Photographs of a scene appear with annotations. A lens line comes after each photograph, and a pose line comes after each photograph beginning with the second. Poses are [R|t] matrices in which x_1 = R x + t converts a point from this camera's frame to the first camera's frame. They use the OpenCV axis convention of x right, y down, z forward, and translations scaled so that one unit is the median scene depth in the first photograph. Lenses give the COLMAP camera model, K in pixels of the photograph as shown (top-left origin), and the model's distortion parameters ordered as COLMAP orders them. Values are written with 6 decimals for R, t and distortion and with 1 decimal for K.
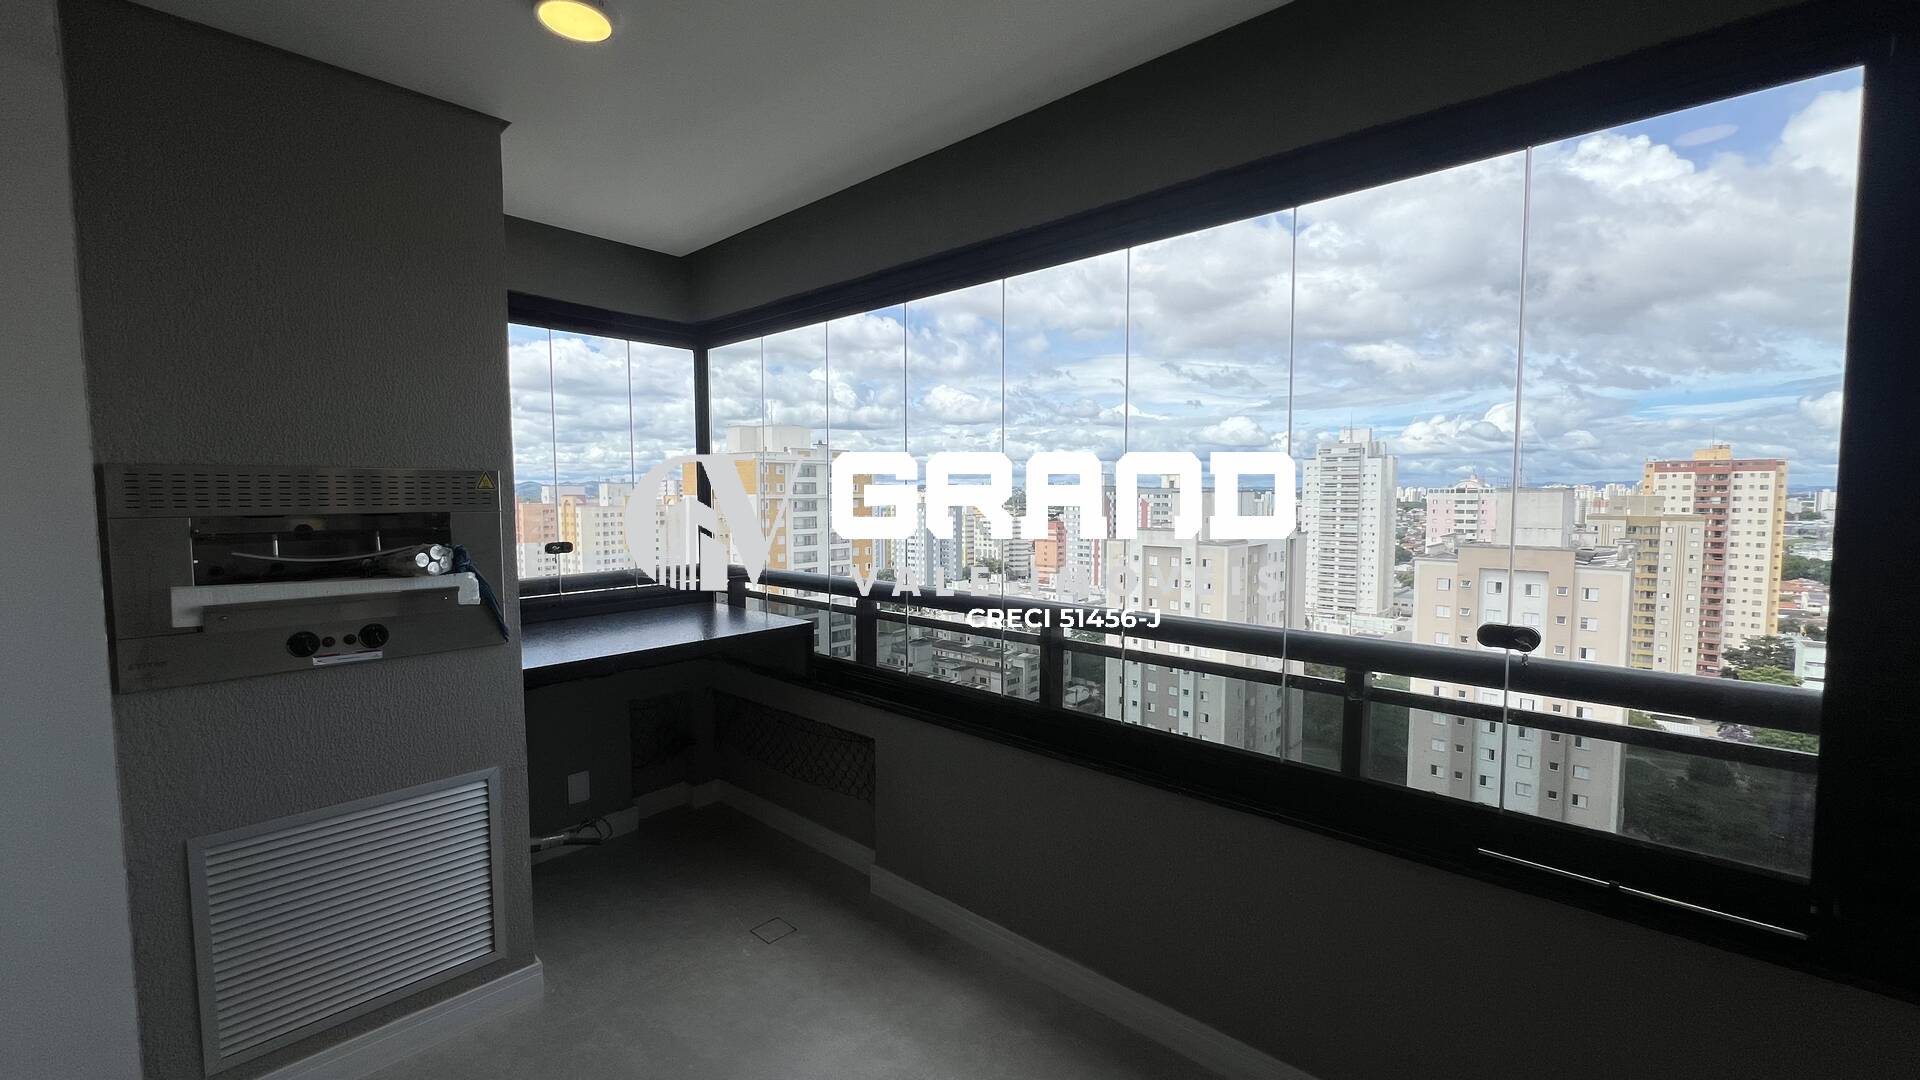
lens RADIAL K [[766.5, 0, 956.1], [0, 766.5, 539.5], [0, 0, 1]] dist [0.000635, 0.000390]
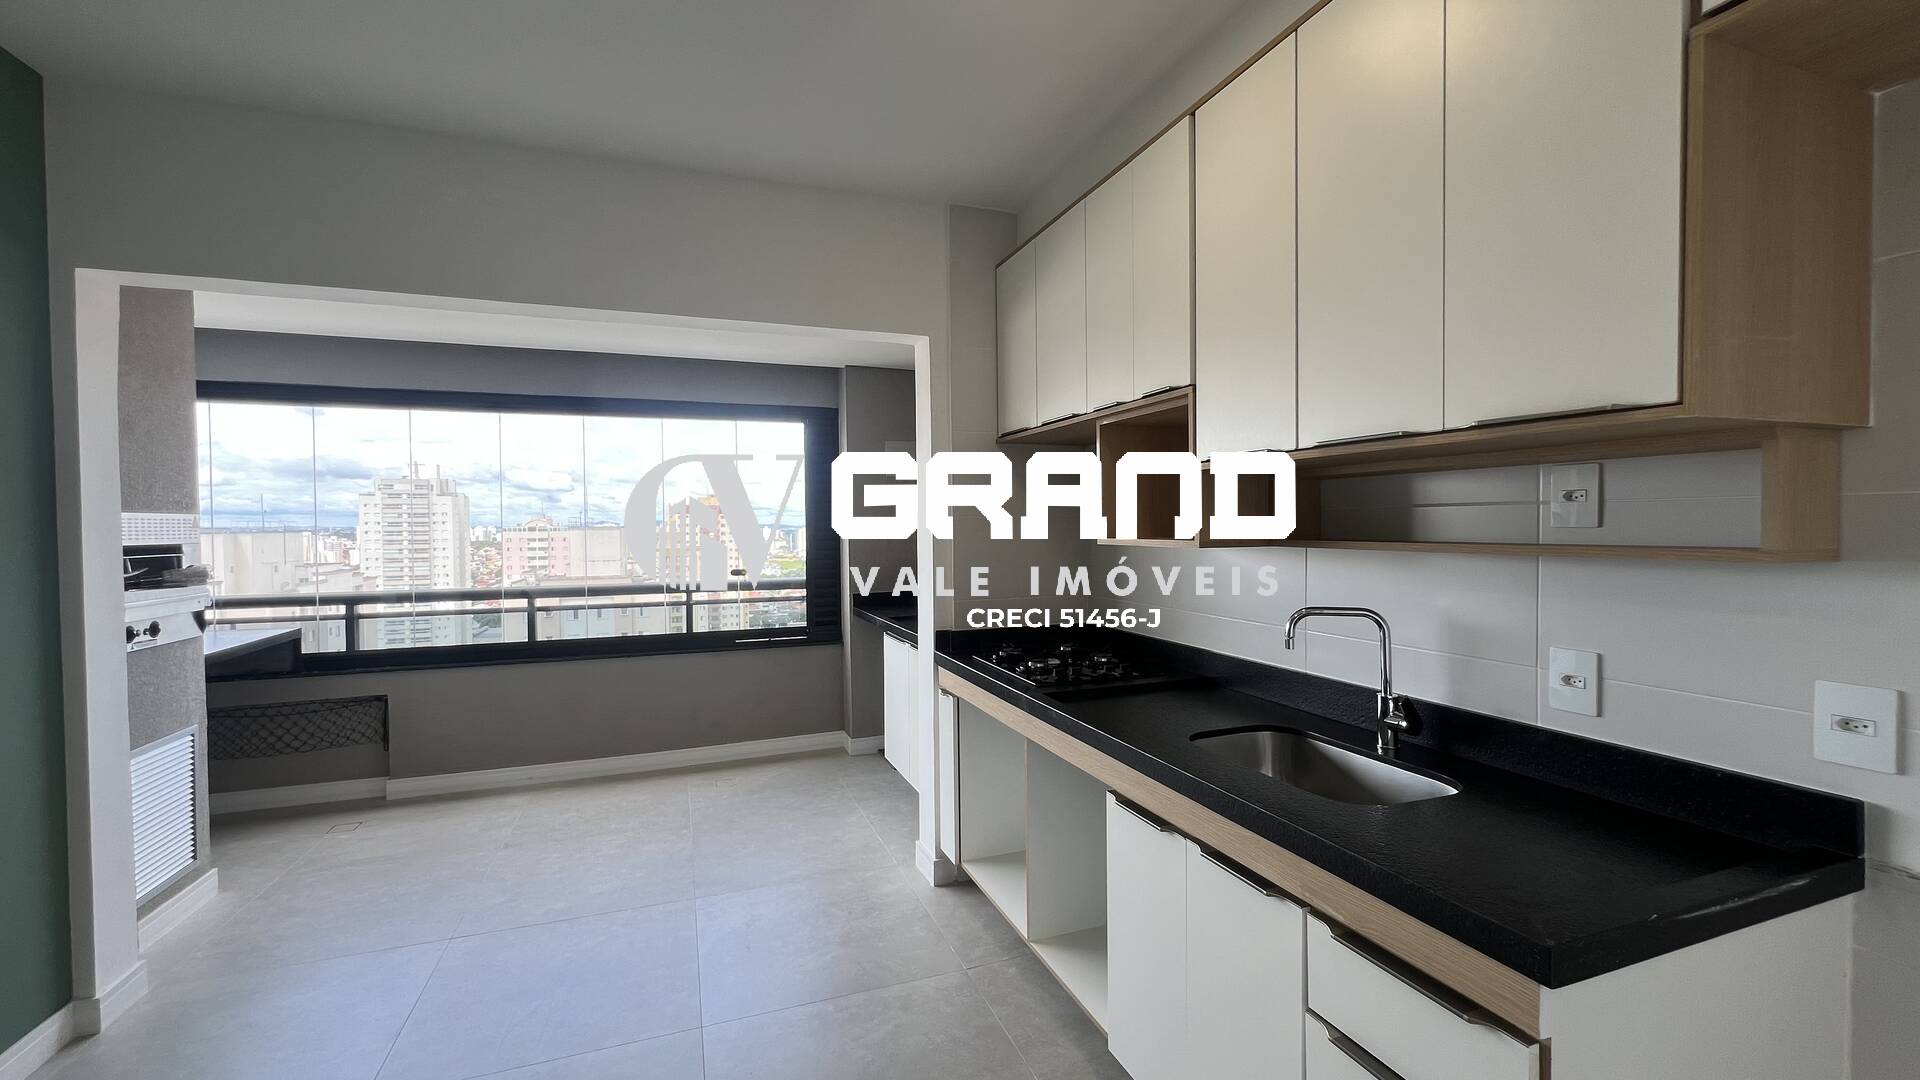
lens RADIAL K [[766.5, 0, 956.1], [0, 766.5, 539.5], [0, 0, 1]] dist [0.000635, 0.000390]
pose [[0.462477, -0.019234, 0.886423, -0.852555], [0.064151, 0.997870, -0.011818, 0.044827], [-0.884307, 0.062331, 0.462726, -0.644396]]
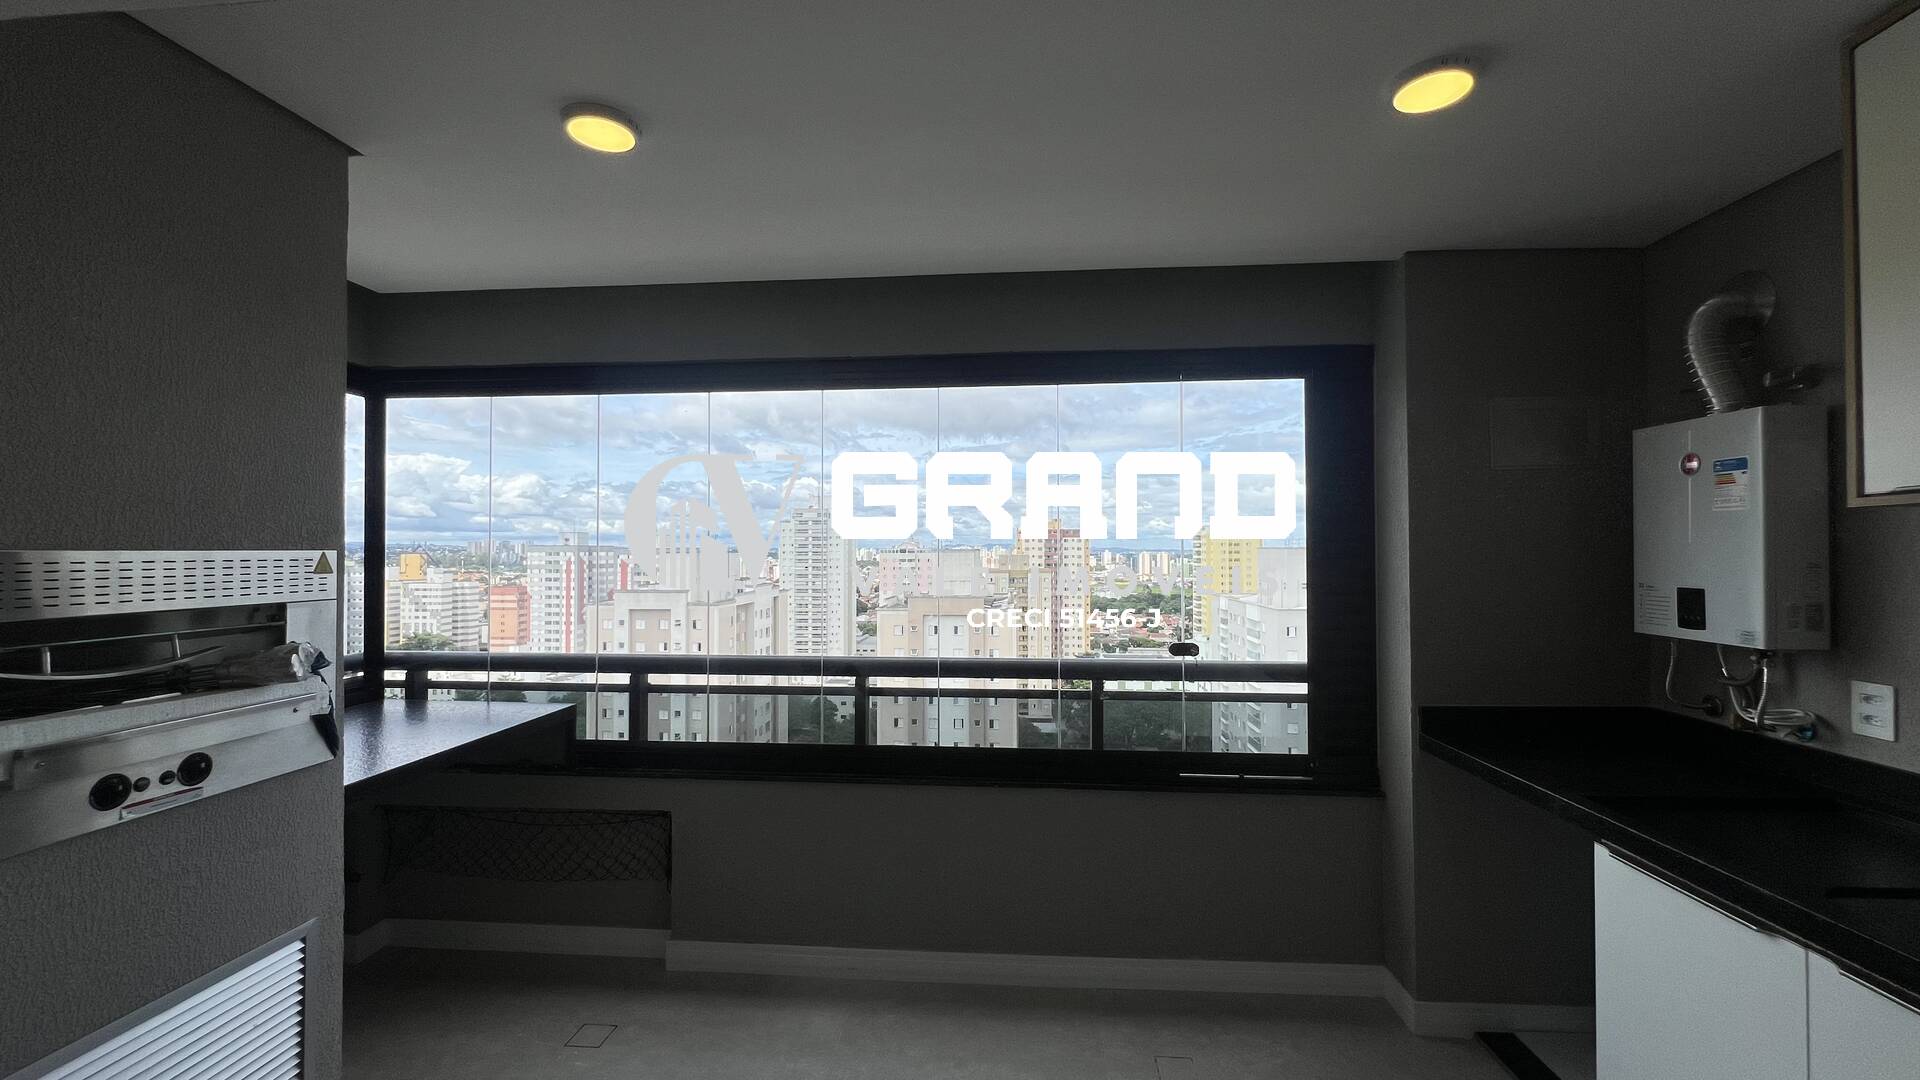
lens RADIAL K [[768.2, 0, 953.7], [0, 768.2, 541.3], [0, 0, 1]] dist [-0.002303, -0.000211]
pose [[0.795938, 0.007555, 0.605331, -0.396265], [0.038486, 0.997268, -0.063052, -0.014995], [-0.604154, 0.073483, 0.793472, -0.048677]]
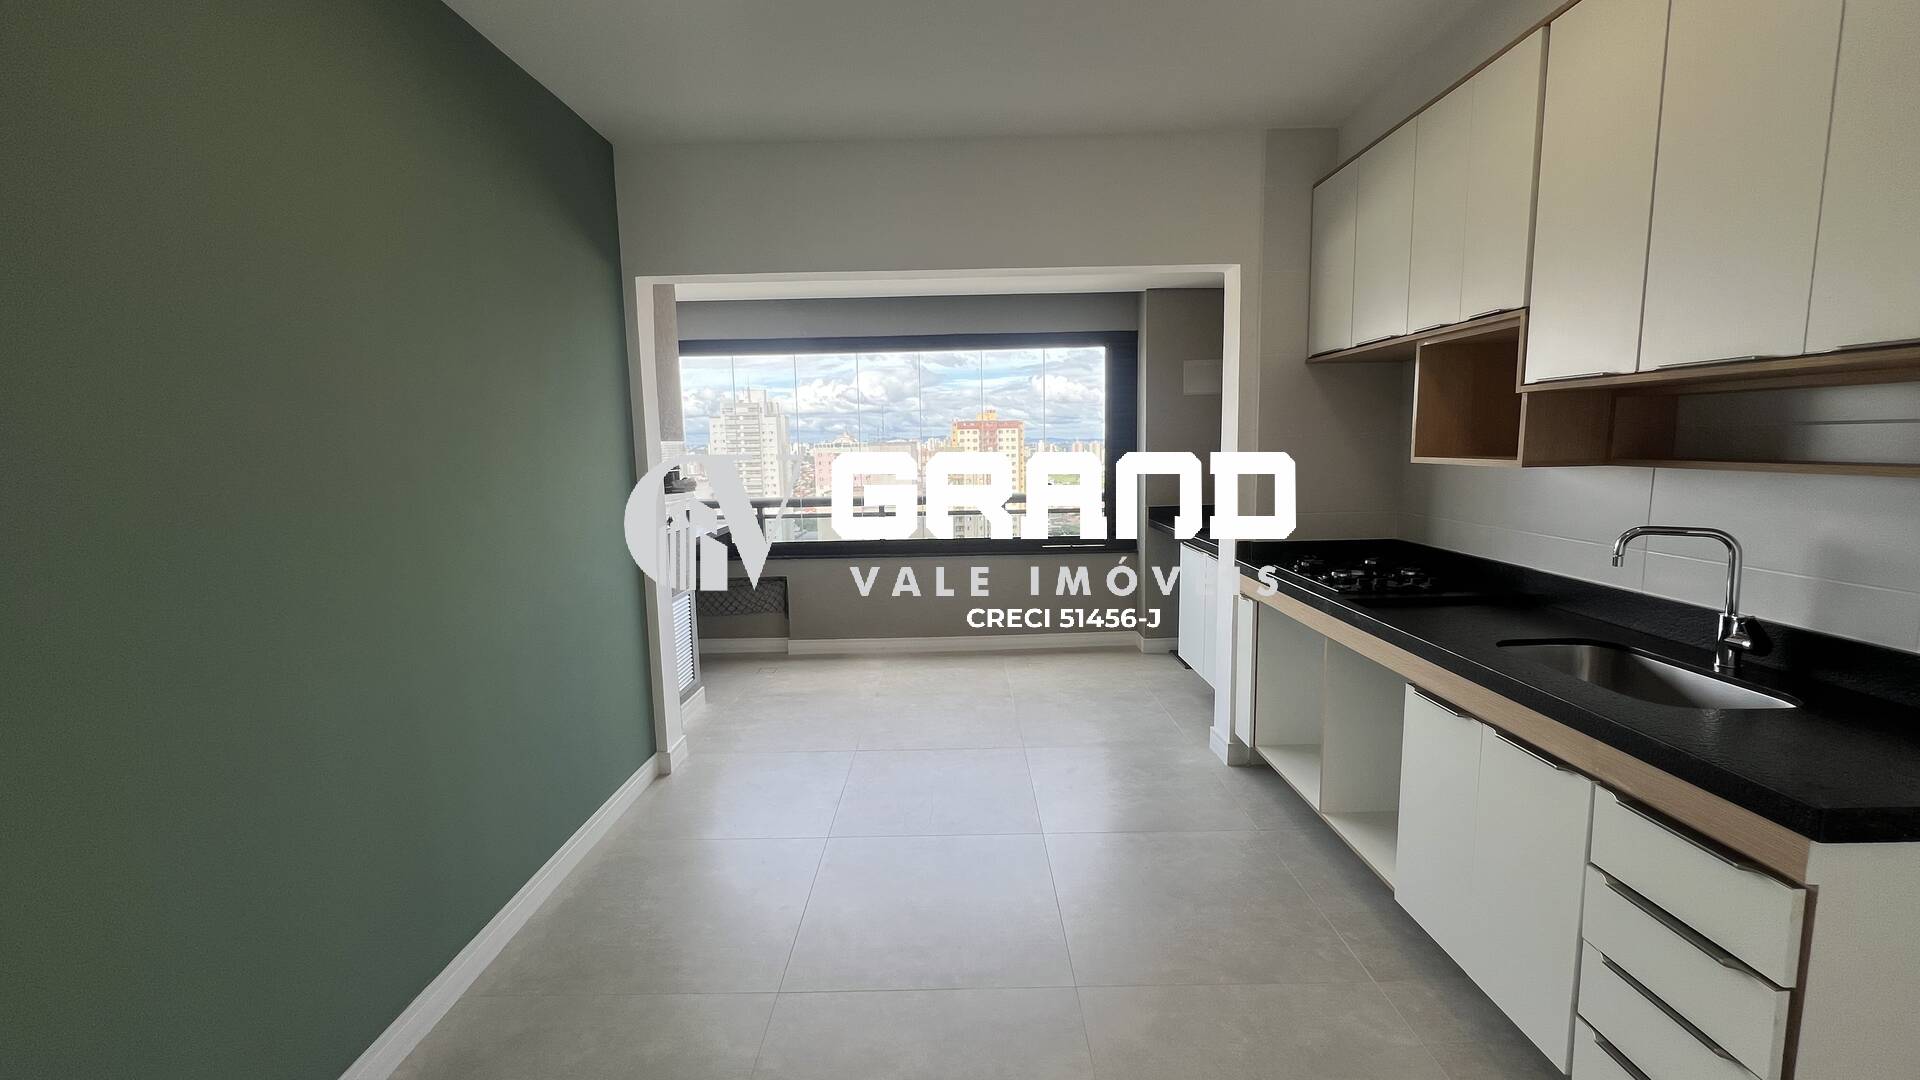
lens RADIAL K [[766.5, 0, 956.1], [0, 766.5, 539.5], [0, 0, 1]] dist [0.000635, 0.000390]
pose [[0.739871, -0.097681, 0.665619, -1.009583], [0.061168, 0.995072, 0.078038, 0.037535], [-0.669962, -0.017023, 0.742200, -0.695076]]
